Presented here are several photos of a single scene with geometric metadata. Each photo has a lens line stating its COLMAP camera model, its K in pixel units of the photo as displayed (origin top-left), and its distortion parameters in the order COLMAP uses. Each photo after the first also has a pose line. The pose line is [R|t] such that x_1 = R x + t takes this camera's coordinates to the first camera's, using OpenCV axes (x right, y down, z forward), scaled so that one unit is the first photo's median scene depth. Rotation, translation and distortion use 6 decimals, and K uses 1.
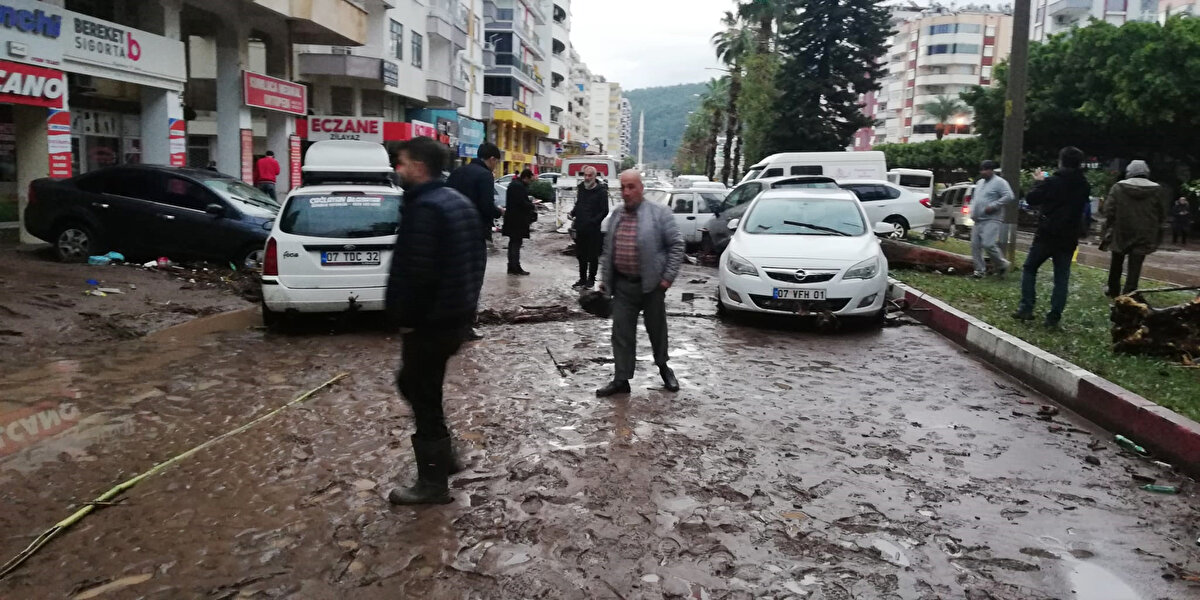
lens RADIAL K [[877.7, 0, 601.4], [0, 877.7, 308.5], [0, 0, 1]] dist [0.042099, -0.004999]
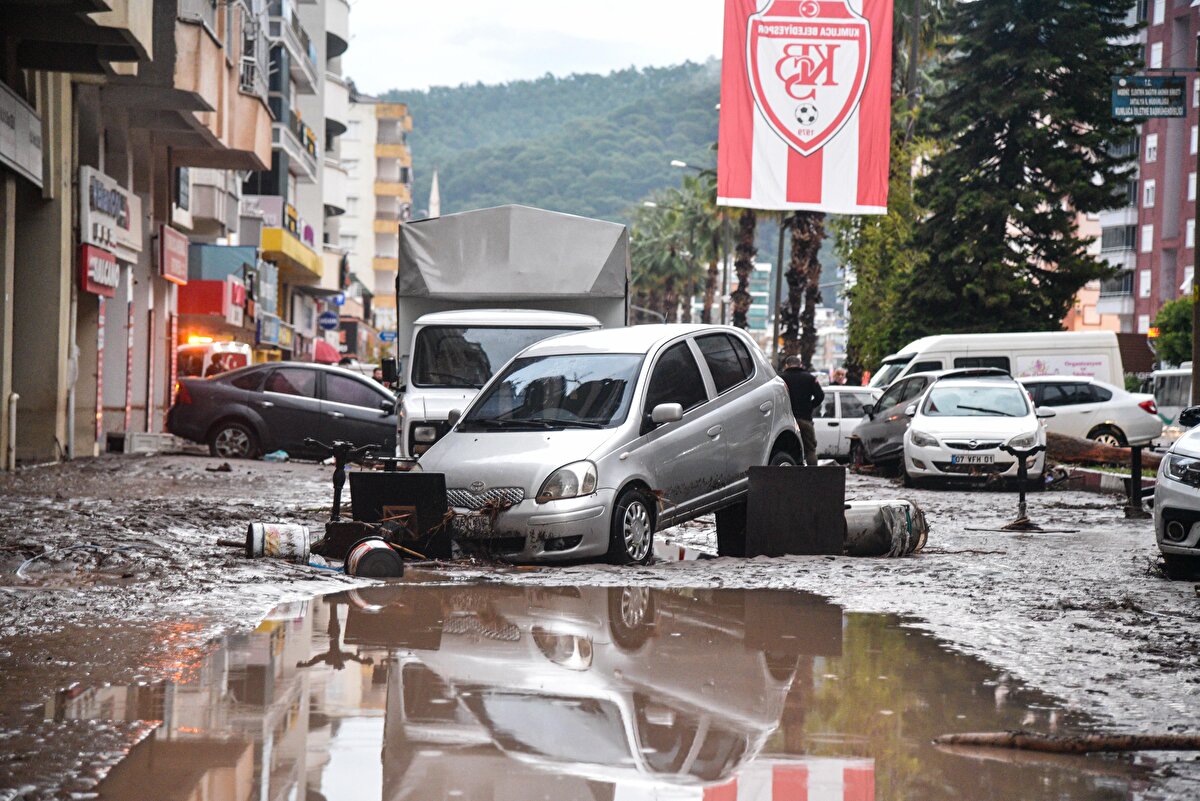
lens RADIAL K [[3369.8, 0, 595.0], [0, 3369.8, 398.3], [0, 0, 1]] dist [0.949414, 0.000000]
pose [[0.994070, -0.008195, 0.108433, -0.241427], [0.024191, 0.988834, -0.147047, 0.173218], [-0.106017, 0.148798, 0.983168, -1.077760]]
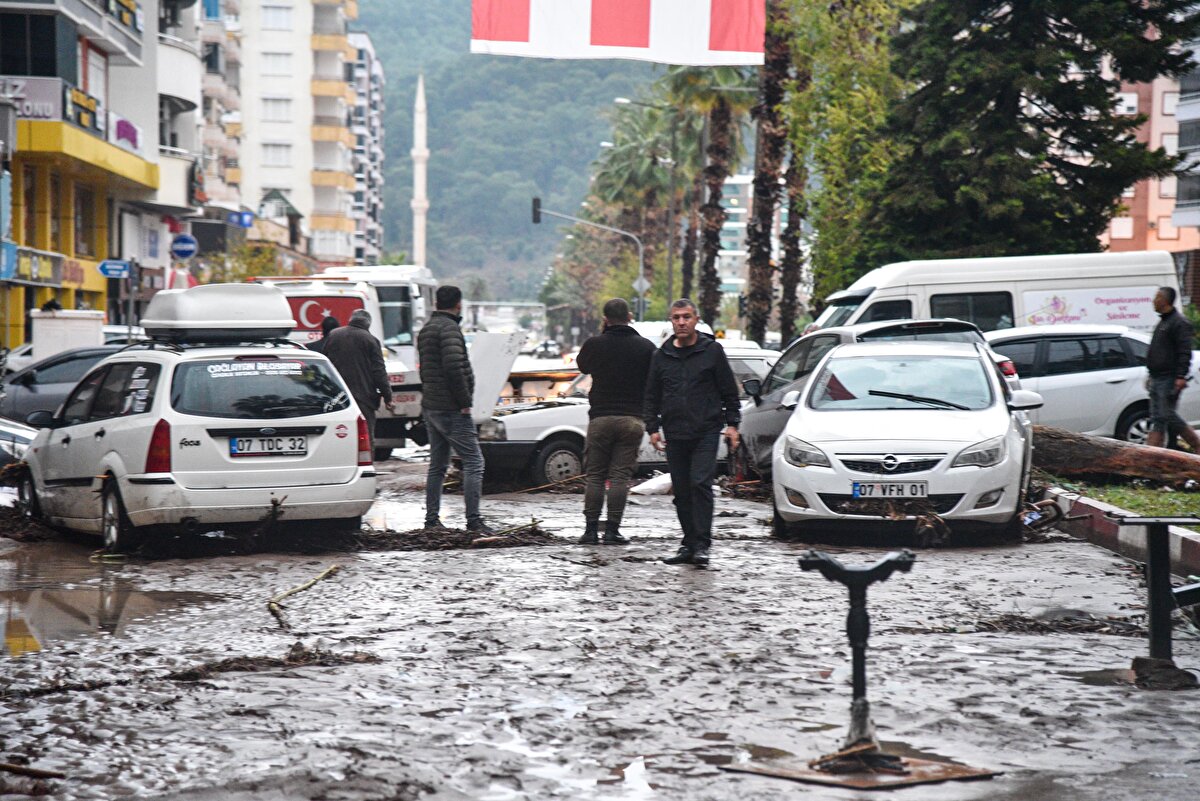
lens RADIAL K [[3629.1, 0, 604.0], [0, 3629.1, 394.2], [0, 0, 1]] dist [1.119735, 0.000000]
pose [[0.994894, -0.021205, 0.098673, -0.082002], [0.033918, 0.991064, -0.129003, 0.079425], [-0.095056, 0.131691, 0.986723, -0.532848]]
